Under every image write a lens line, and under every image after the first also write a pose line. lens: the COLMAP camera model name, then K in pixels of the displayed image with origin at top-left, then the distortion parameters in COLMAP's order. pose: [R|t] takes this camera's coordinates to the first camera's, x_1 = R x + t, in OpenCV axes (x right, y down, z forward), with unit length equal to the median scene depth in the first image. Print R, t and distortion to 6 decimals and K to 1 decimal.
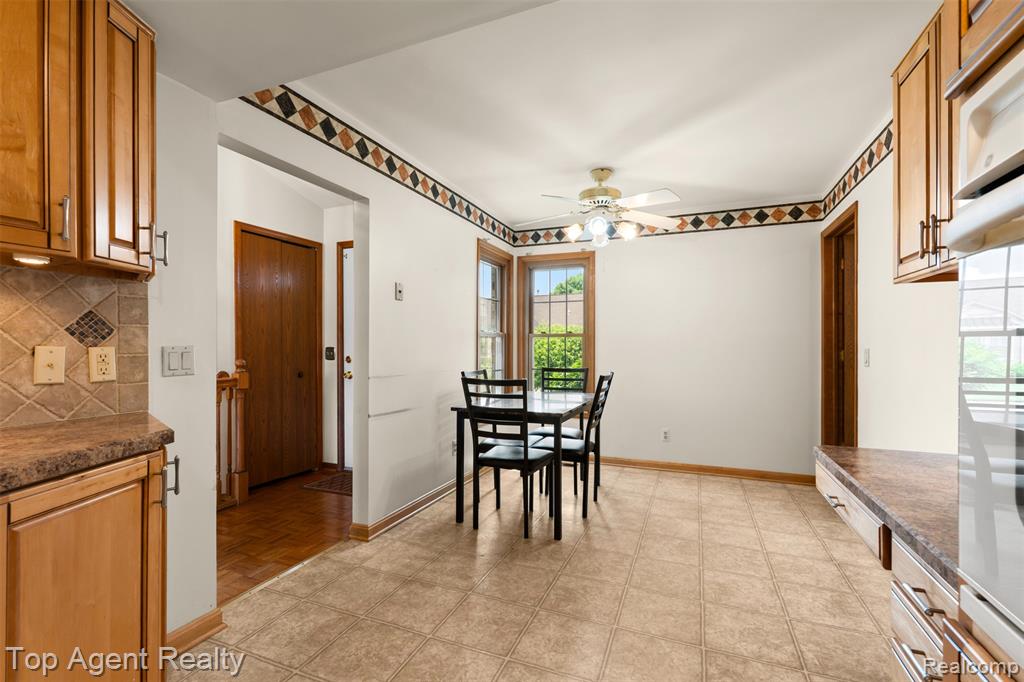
lens RADIAL K [[453.1, 0, 521.2], [0, 453.1, 346.3], [0, 0, 1]] dist [-0.002709, 0.000606]
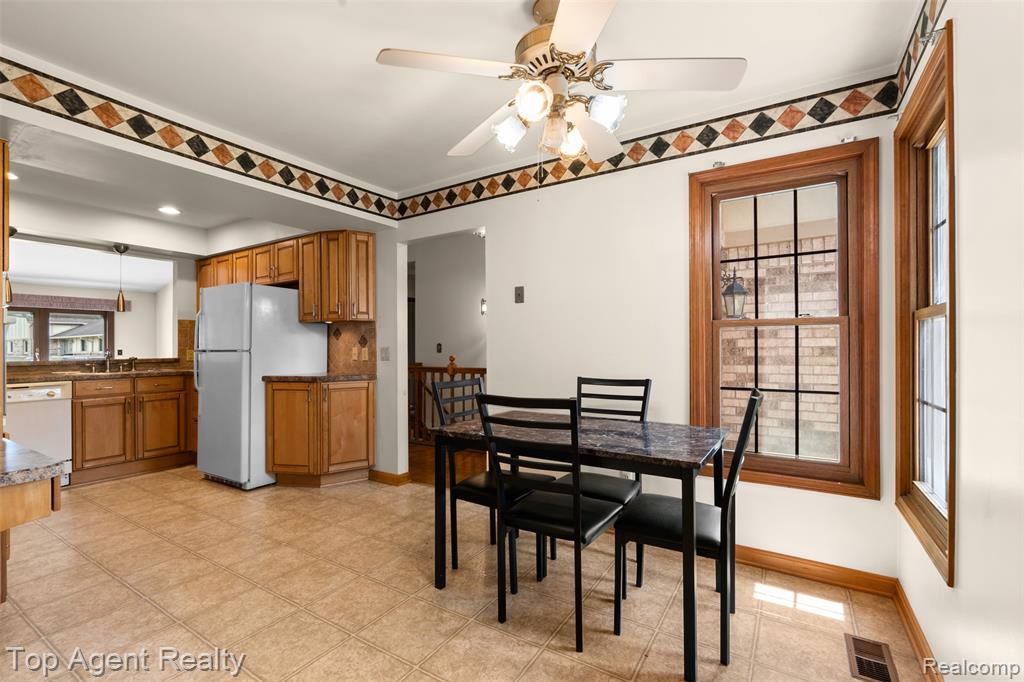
lens RADIAL K [[453.1, 0, 504.7], [0, 453.1, 346.6], [0, 0, 1]] dist [-0.002709, 0.000606]
pose [[-0.196258, 0.000100, -0.980552, 1.465215], [0.007105, 0.999974, -0.001320, 0.002787], [0.980527, -0.007226, -0.196253, 2.207015]]
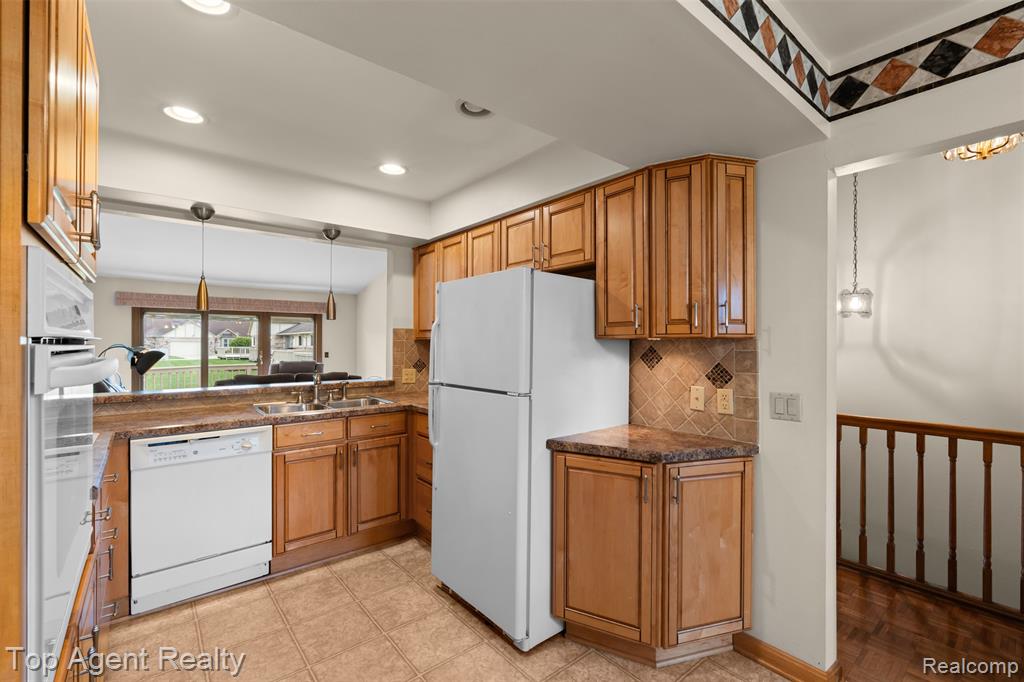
lens RADIAL K [[453.1, 0, 507.0], [0, 453.1, 342.5], [0, 0, 1]] dist [-0.002709, 0.000606]
pose [[-0.497542, 0.000043, -0.867440, 0.570165], [-0.000170, 1.000000, 0.000147, -0.132280], [0.867440, 0.000220, -0.497542, 1.043663]]
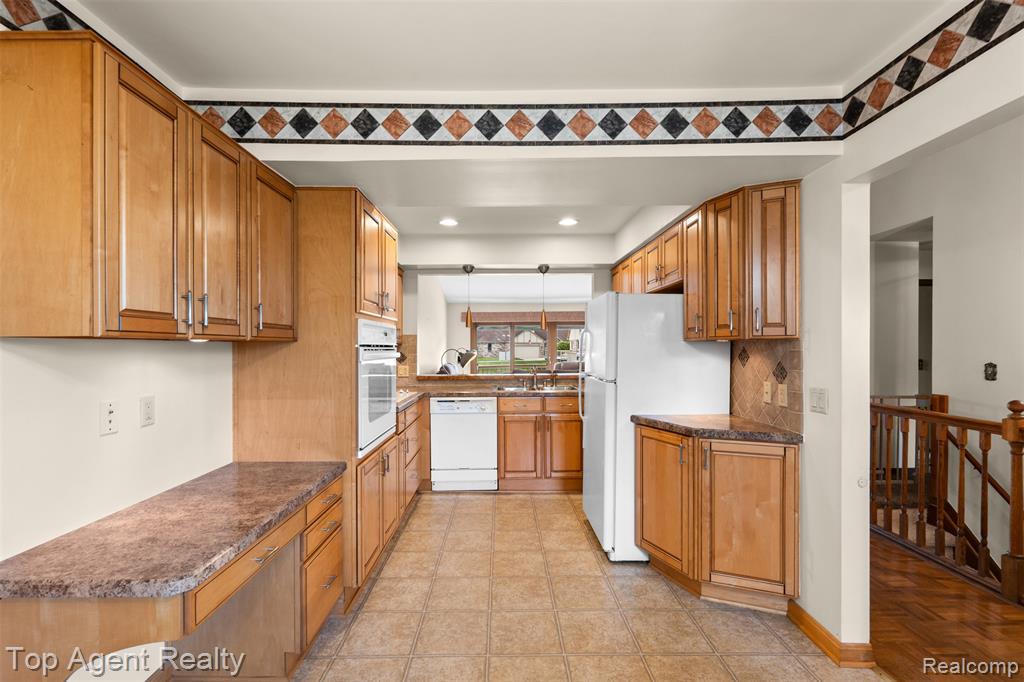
lens RADIAL K [[453.1, 0, 506.6], [0, 453.1, 347.8], [0, 0, 1]] dist [-0.002709, 0.000606]
pose [[-0.929125, 0.007105, -0.369699, 0.500677], [0.006771, 0.999975, 0.002203, -0.126594], [0.369705, -0.000457, -0.929149, 1.970823]]
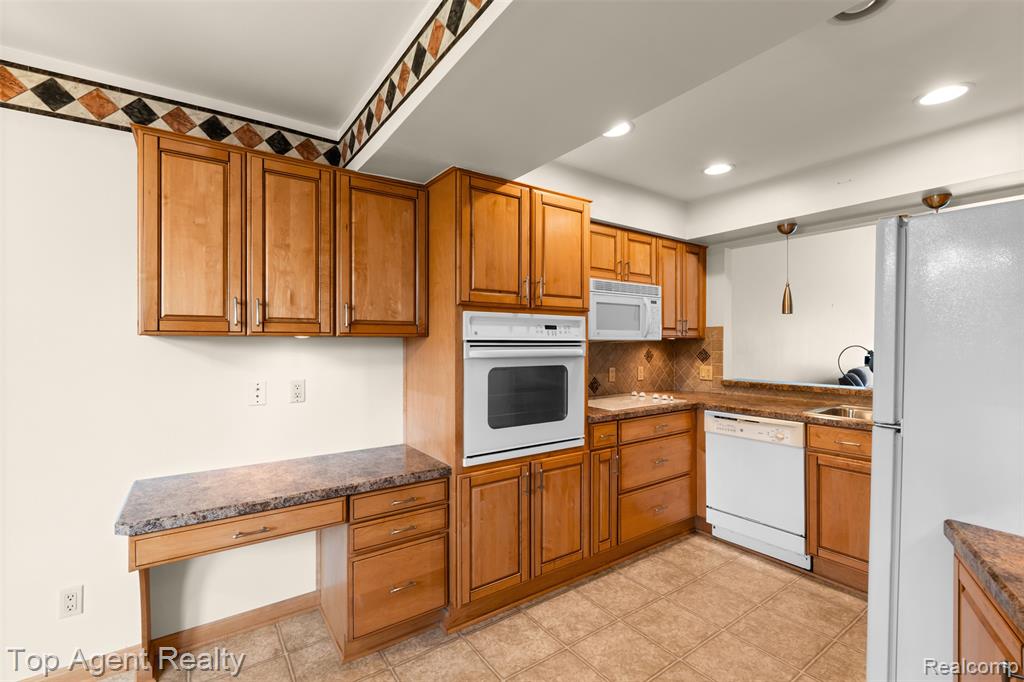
lens RADIAL K [[453.1, 0, 529.5], [0, 453.1, 340.8], [0, 0, 1]] dist [-0.002709, 0.000606]
pose [[-0.840259, 0.001546, 0.542183, -0.471256], [0.000244, 0.999997, -0.002473, -0.131719], [-0.542185, -0.001945, -0.840257, 1.438852]]
